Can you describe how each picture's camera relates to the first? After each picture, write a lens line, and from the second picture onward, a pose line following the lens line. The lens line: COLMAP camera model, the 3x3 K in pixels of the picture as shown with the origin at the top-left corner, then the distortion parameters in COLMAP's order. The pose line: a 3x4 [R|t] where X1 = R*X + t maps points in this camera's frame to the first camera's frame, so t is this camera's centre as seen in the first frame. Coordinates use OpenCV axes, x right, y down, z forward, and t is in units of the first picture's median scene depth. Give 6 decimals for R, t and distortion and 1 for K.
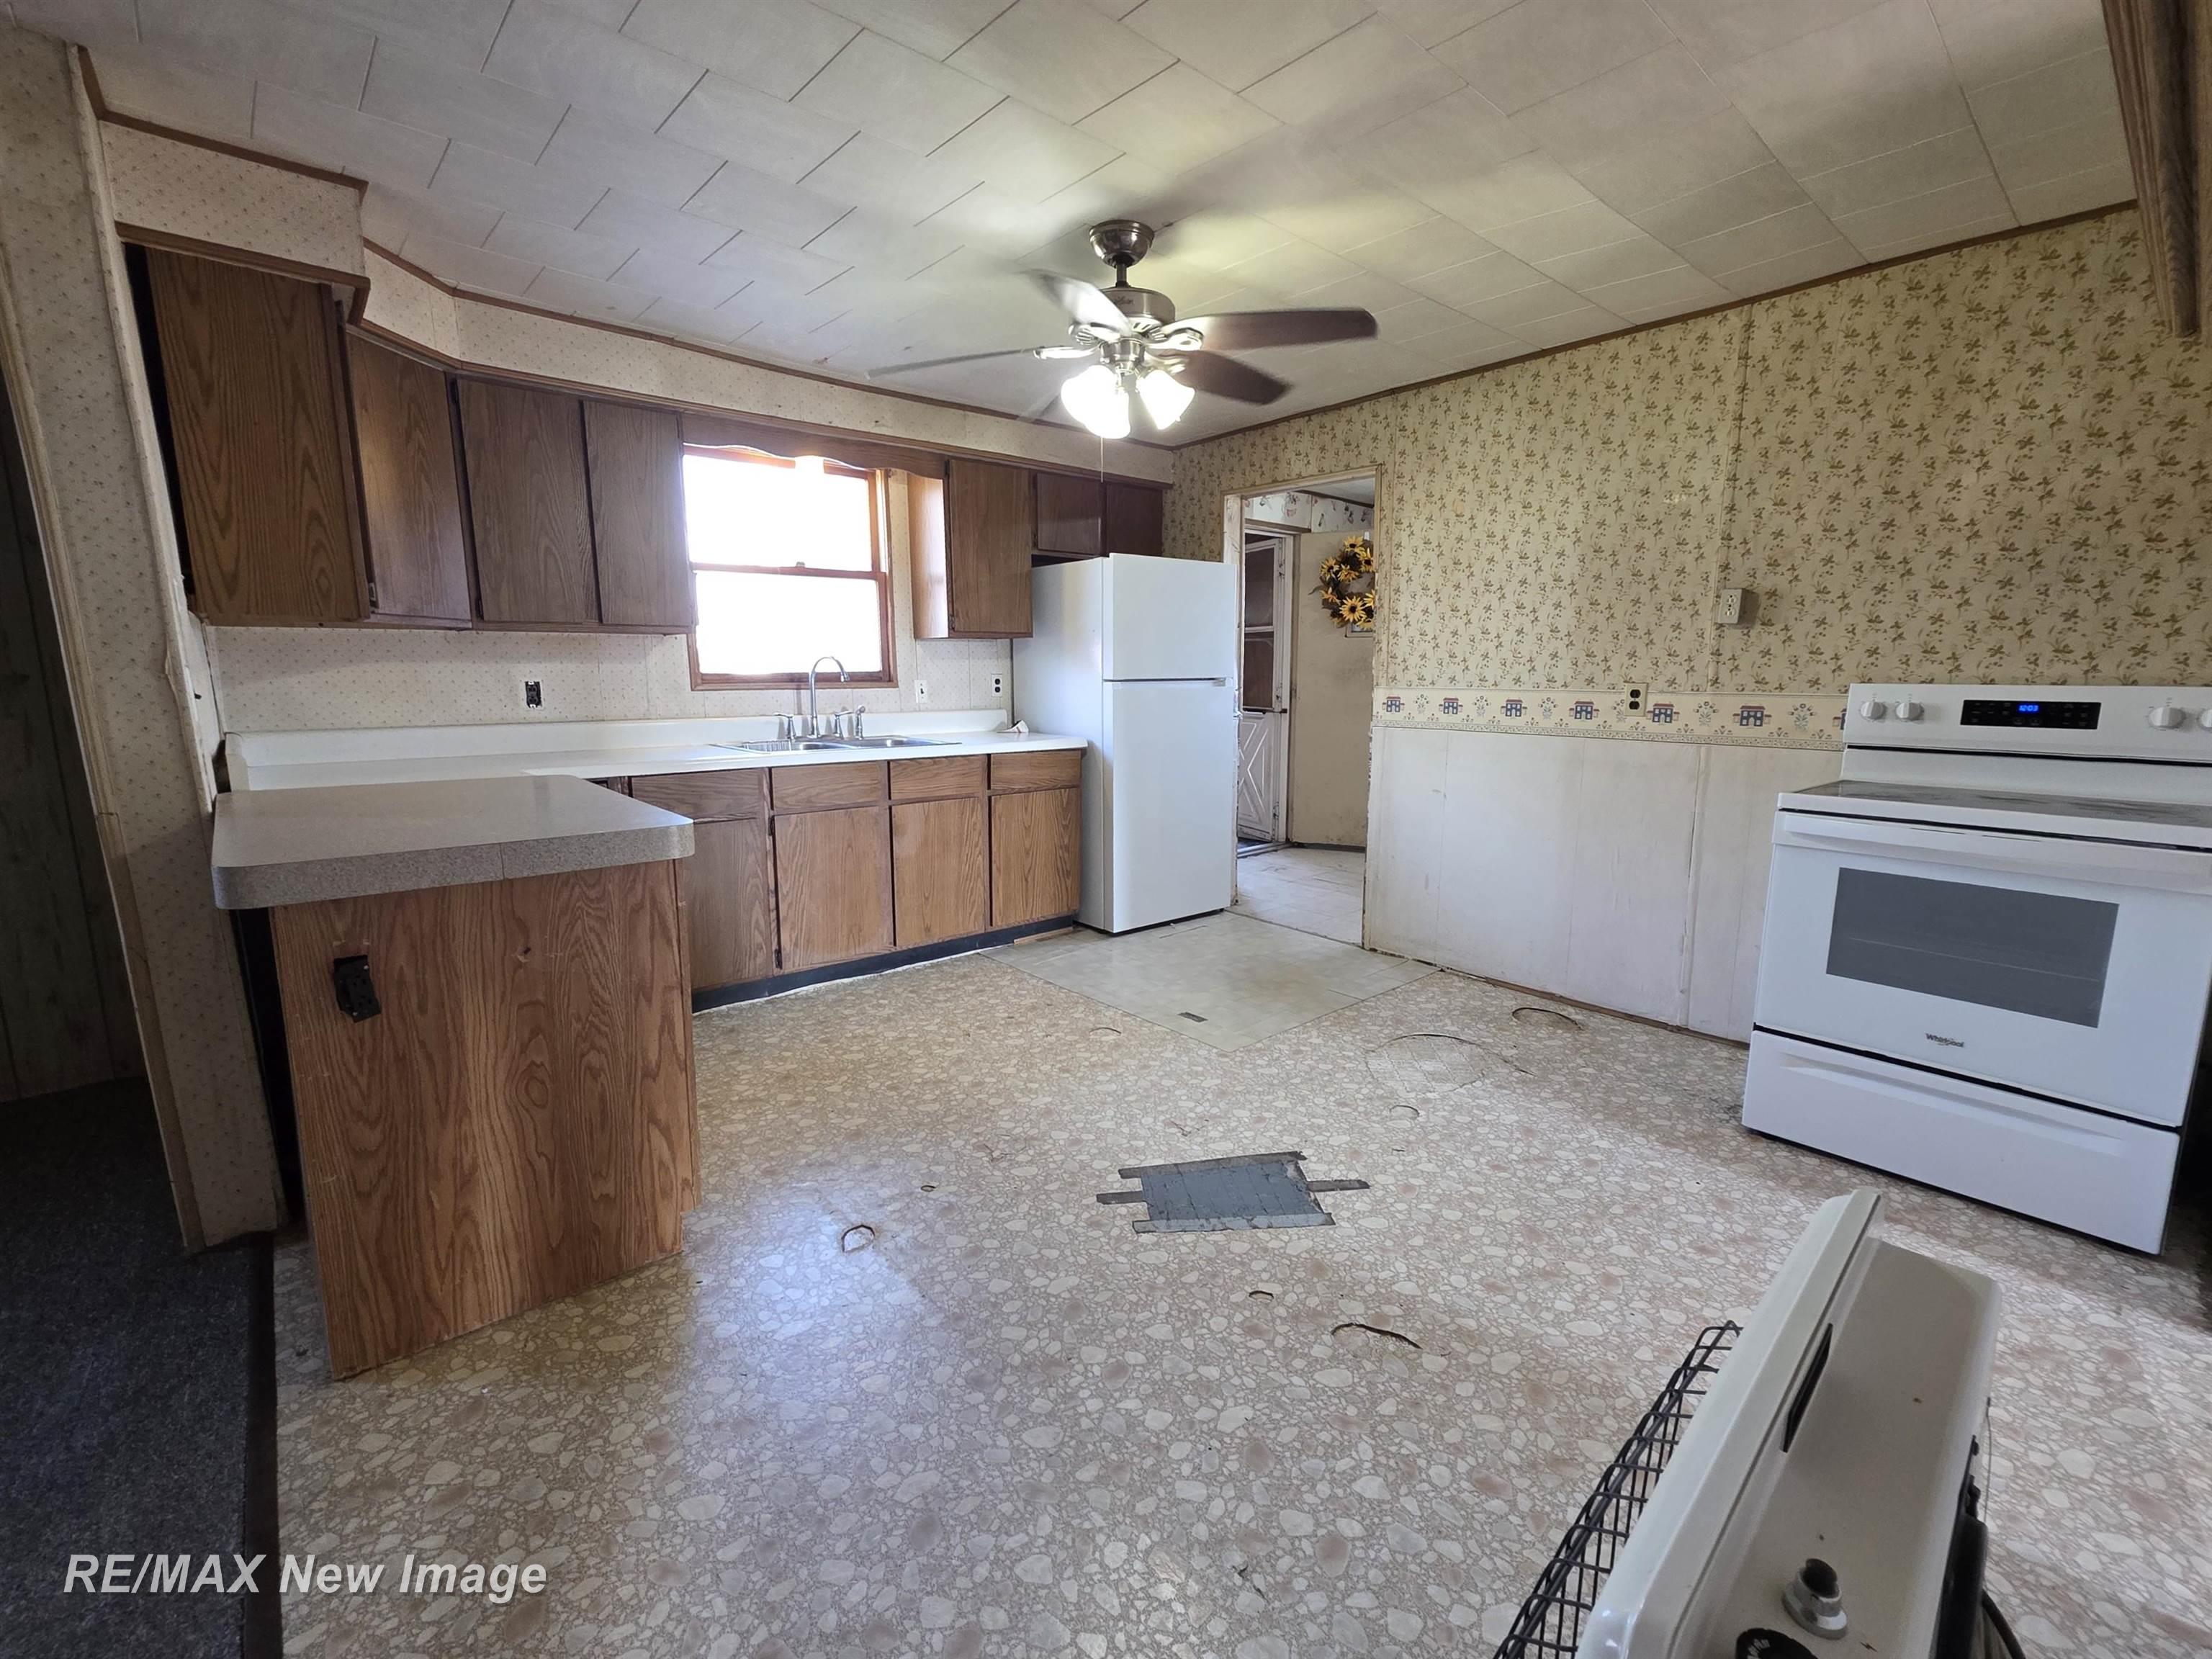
lens RADIAL K [[965.0, 0, 1114.2], [0, 965.0, 824.3], [0, 0, 1]] dist [0.000033, -0.000270]
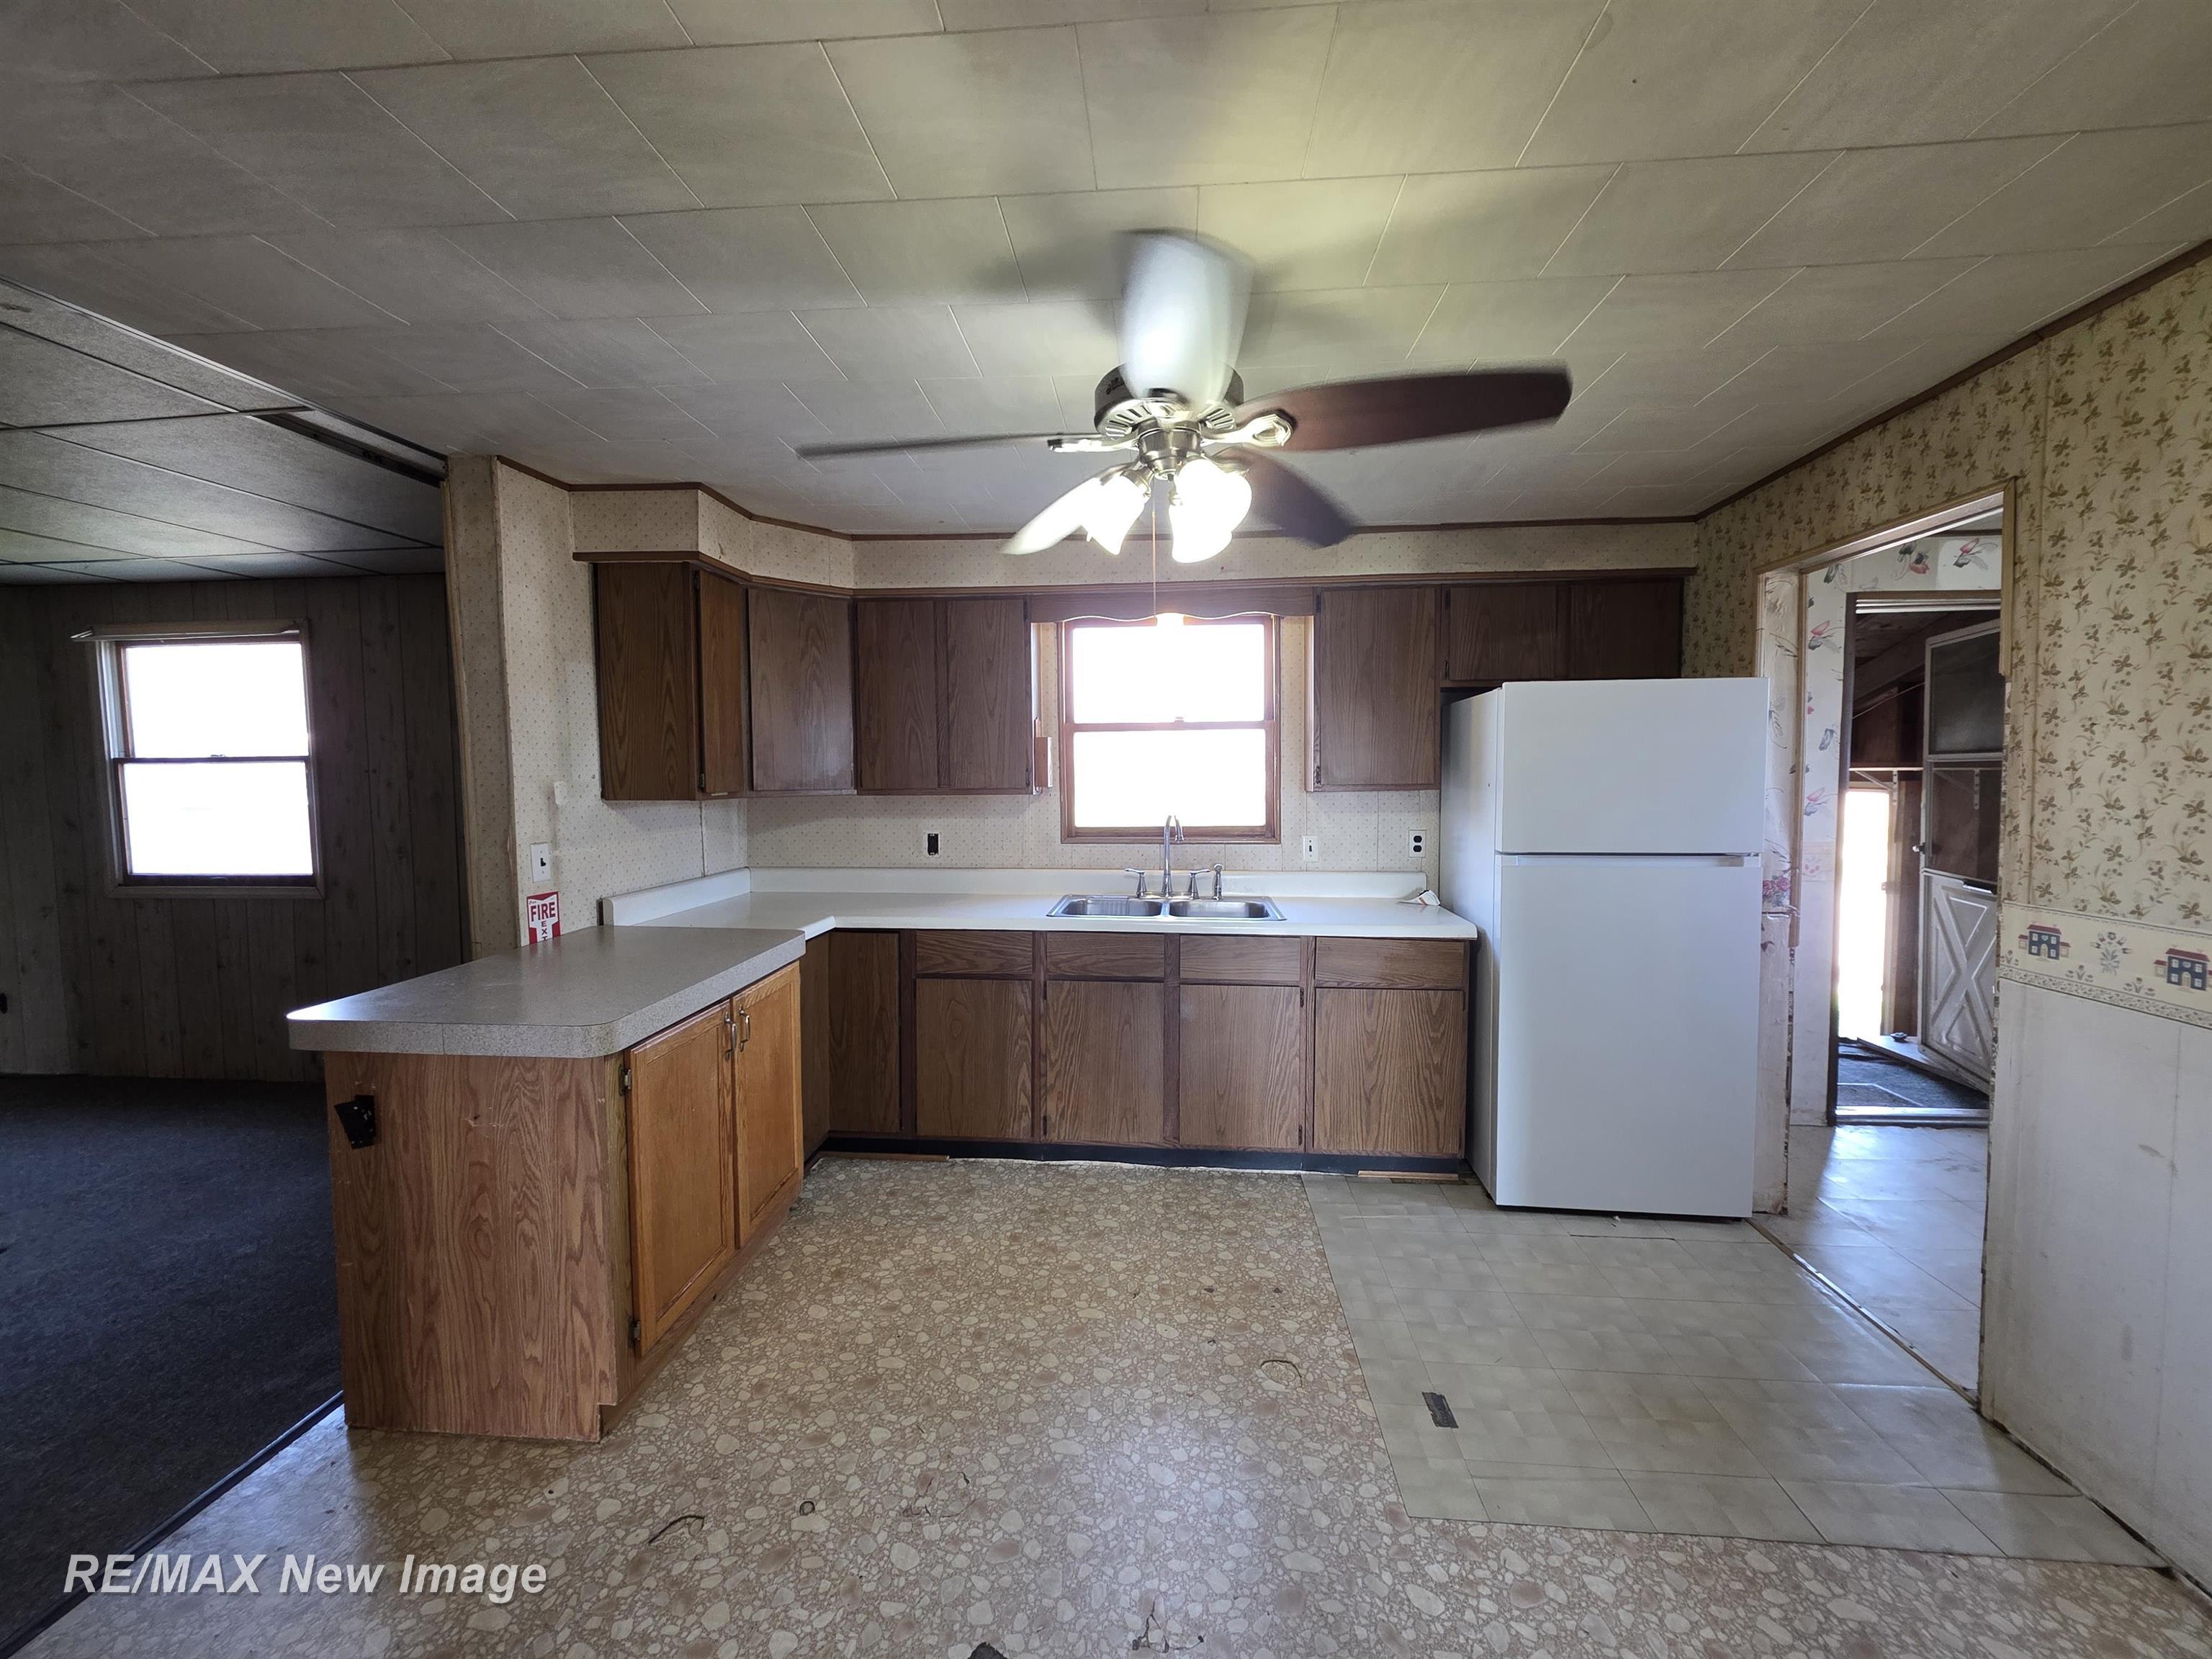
lens RADIAL K [[887.0, 0, 1106.1], [0, 887.0, 820.7], [0, 0, 1]] dist [0.001811, 0.000106]
pose [[0.687489, 0.036295, -0.725287, 0.339483], [-0.112560, 0.992006, -0.057052, -0.124993], [0.717418, 0.120861, 0.686078, 0.398448]]
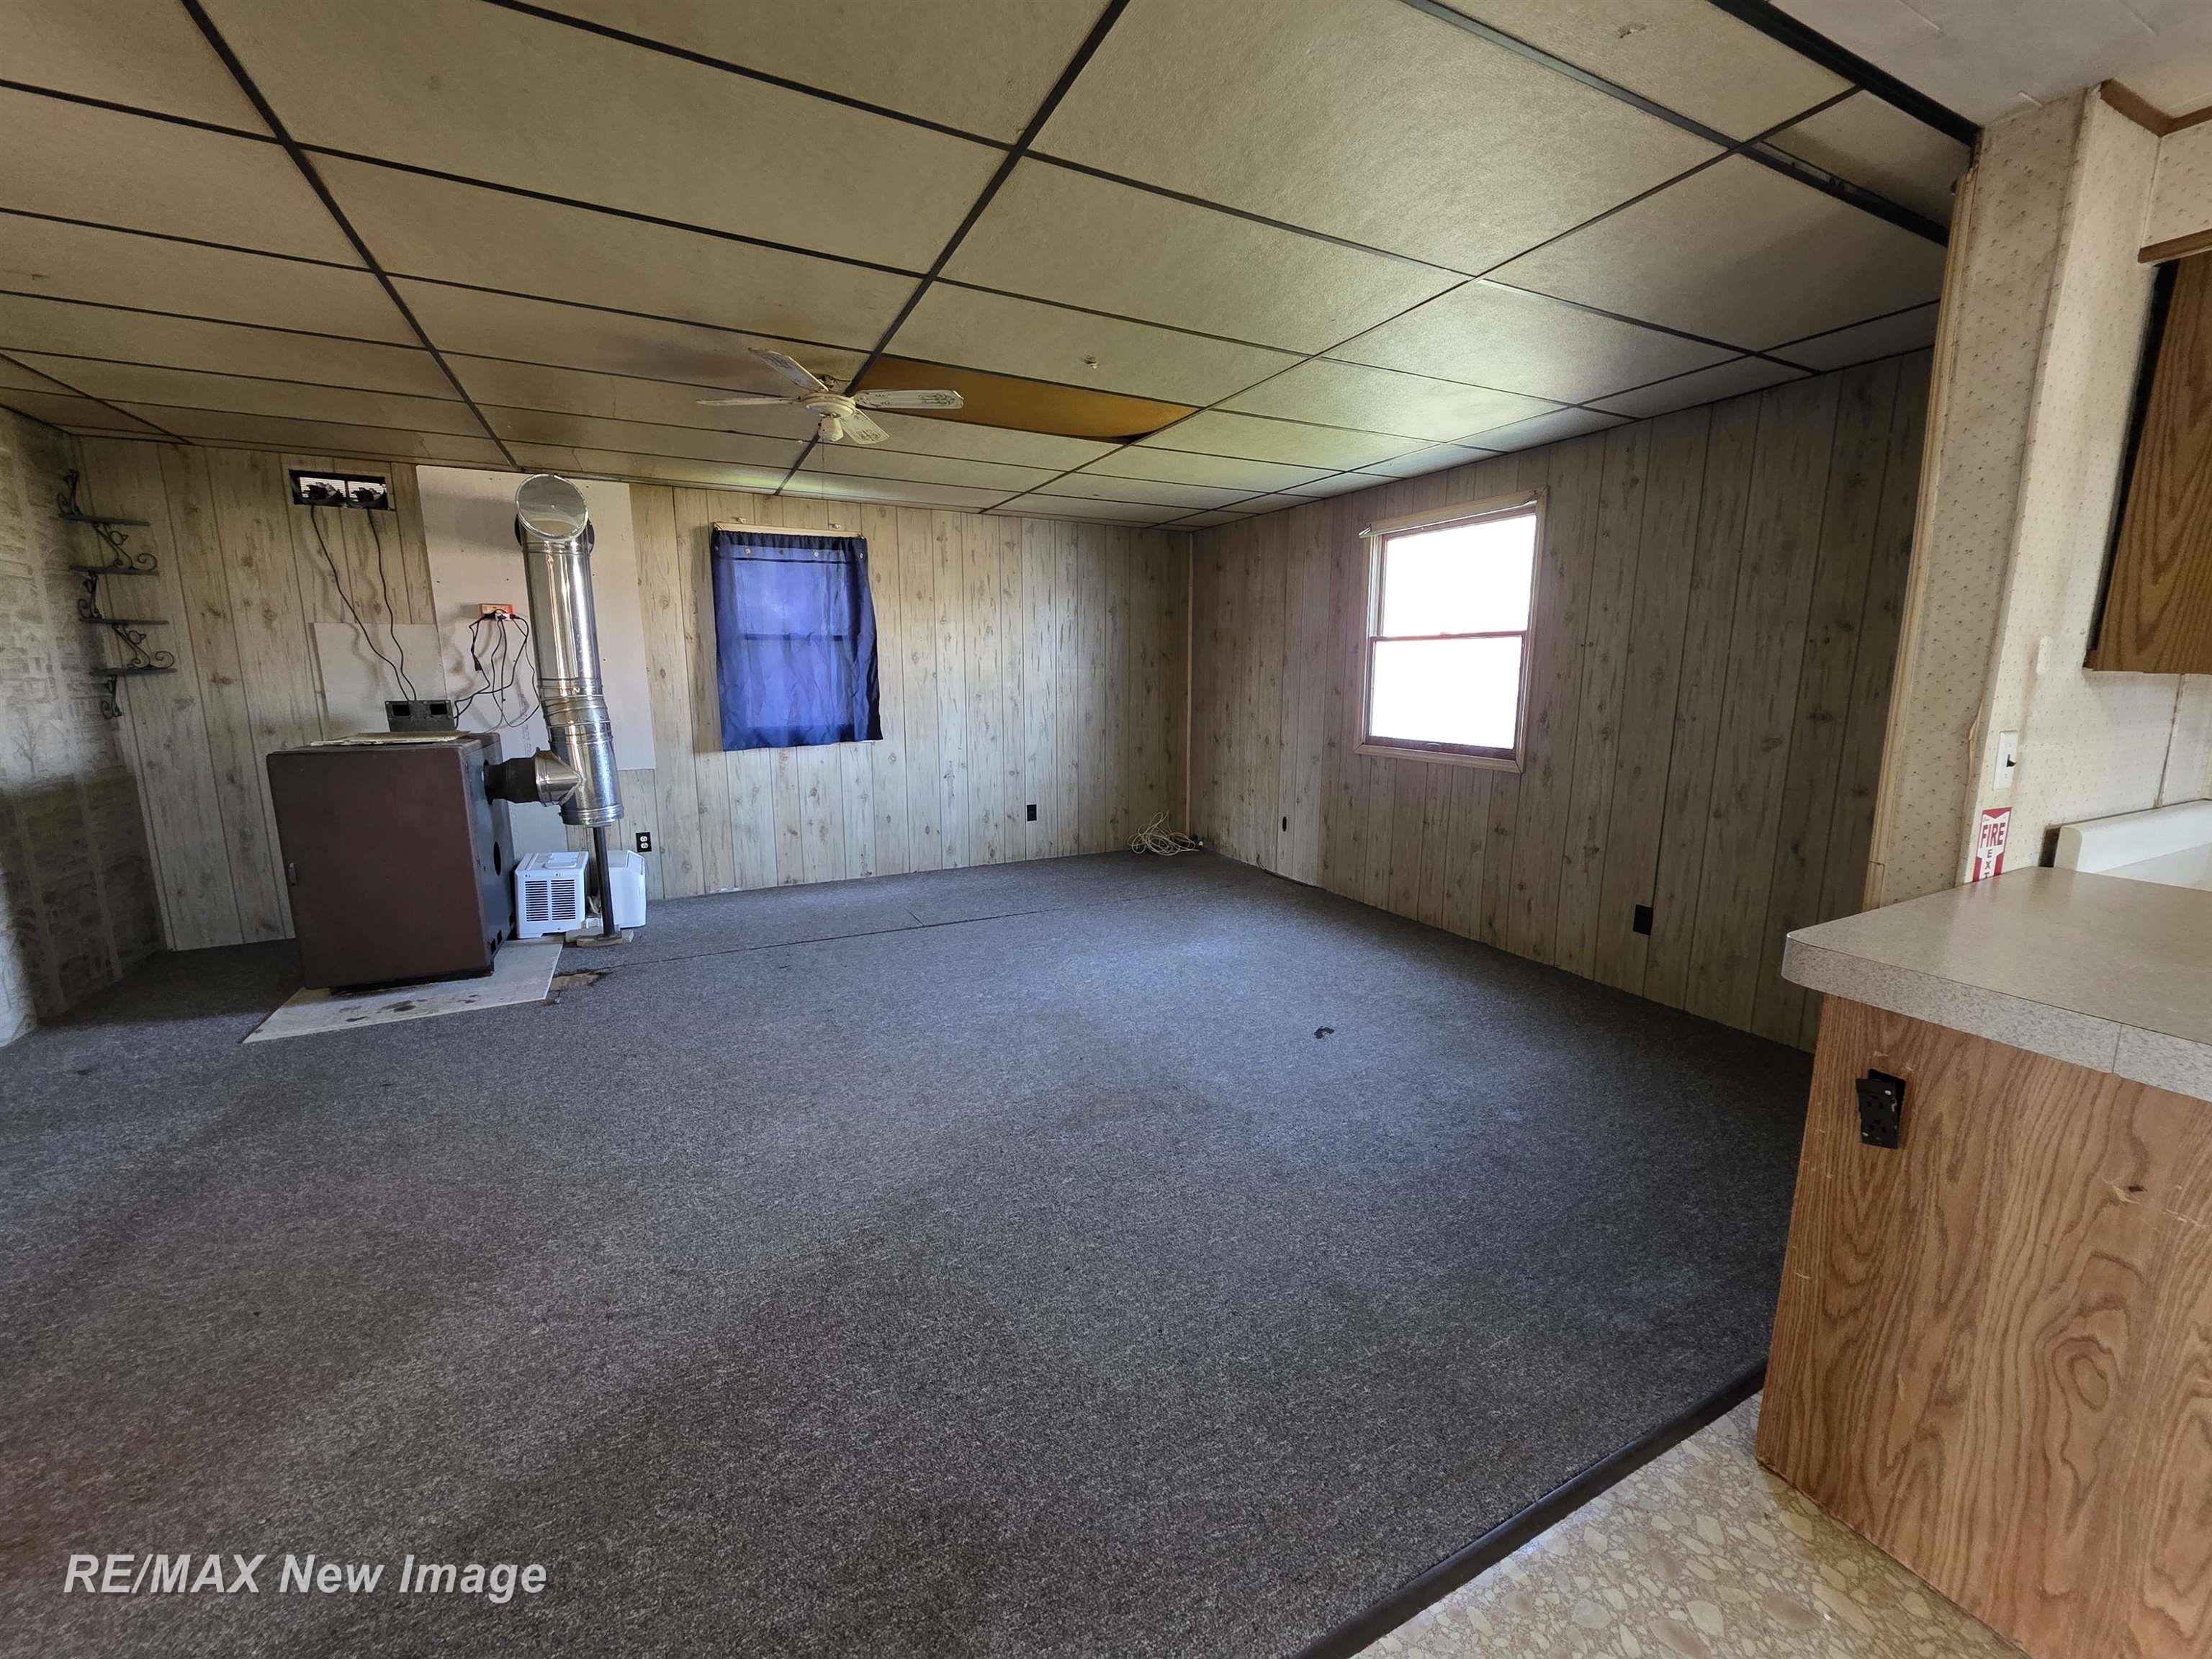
lens RADIAL K [[887.0, 0, 1106.1], [0, 887.0, 820.7], [0, 0, 1]] dist [0.001811, 0.000106]
pose [[-0.245697, 0.162461, -0.955635, 0.060560], [-0.167140, 0.963990, 0.206854, -0.064054], [0.954828, 0.210548, -0.209696, 0.202974]]
